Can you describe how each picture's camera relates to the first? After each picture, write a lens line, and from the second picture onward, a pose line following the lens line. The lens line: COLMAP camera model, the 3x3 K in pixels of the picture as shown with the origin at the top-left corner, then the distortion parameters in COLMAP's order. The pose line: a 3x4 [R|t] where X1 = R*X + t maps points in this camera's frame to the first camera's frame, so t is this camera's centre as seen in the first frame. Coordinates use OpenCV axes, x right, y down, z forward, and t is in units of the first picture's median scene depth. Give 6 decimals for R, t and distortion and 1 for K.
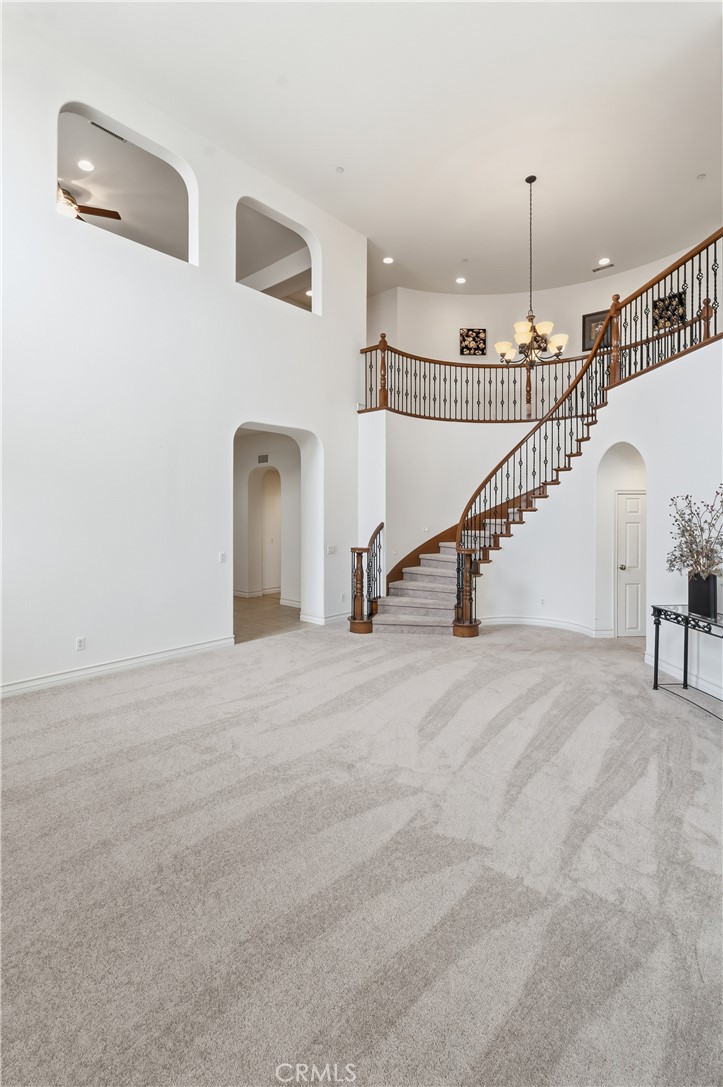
lens RADIAL K [[484.8, 0, 330.8], [0, 484.8, 507.1], [0, 0, 1]] dist [-0.010288, 0.002283]
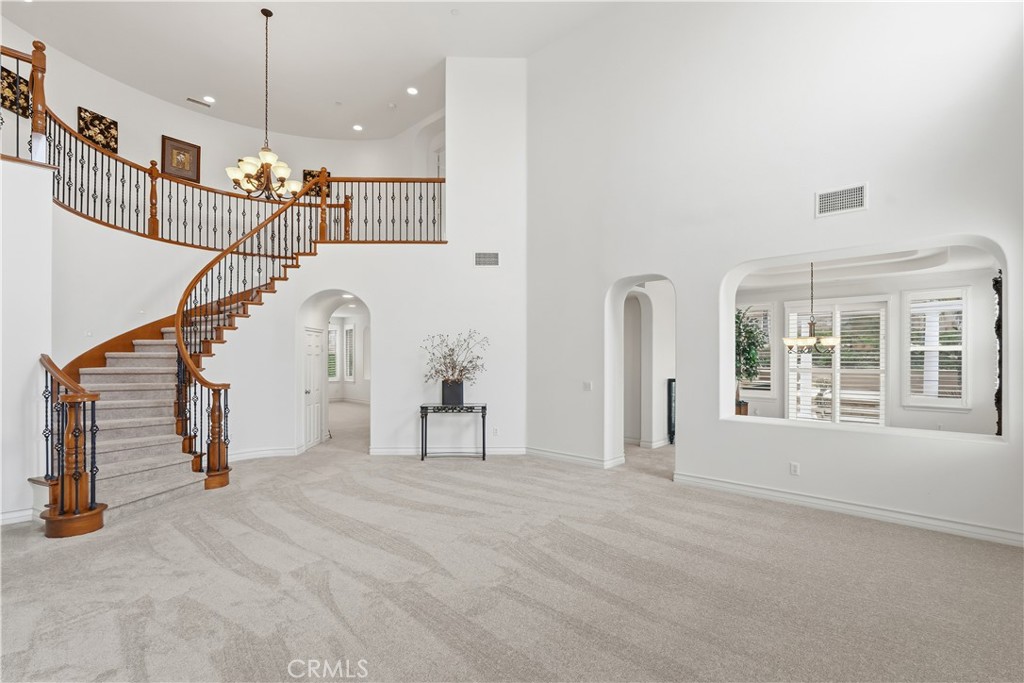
lens RADIAL K [[456.7, 0, 520.1], [0, 456.7, 357.6], [0, 0, 1]] dist [-0.010288, 0.002283]
pose [[0.039438, -0.011003, 0.999161, -0.759004], [-0.003243, 0.999933, 0.011140, 0.038100], [-0.999217, -0.003680, 0.039399, 0.647089]]
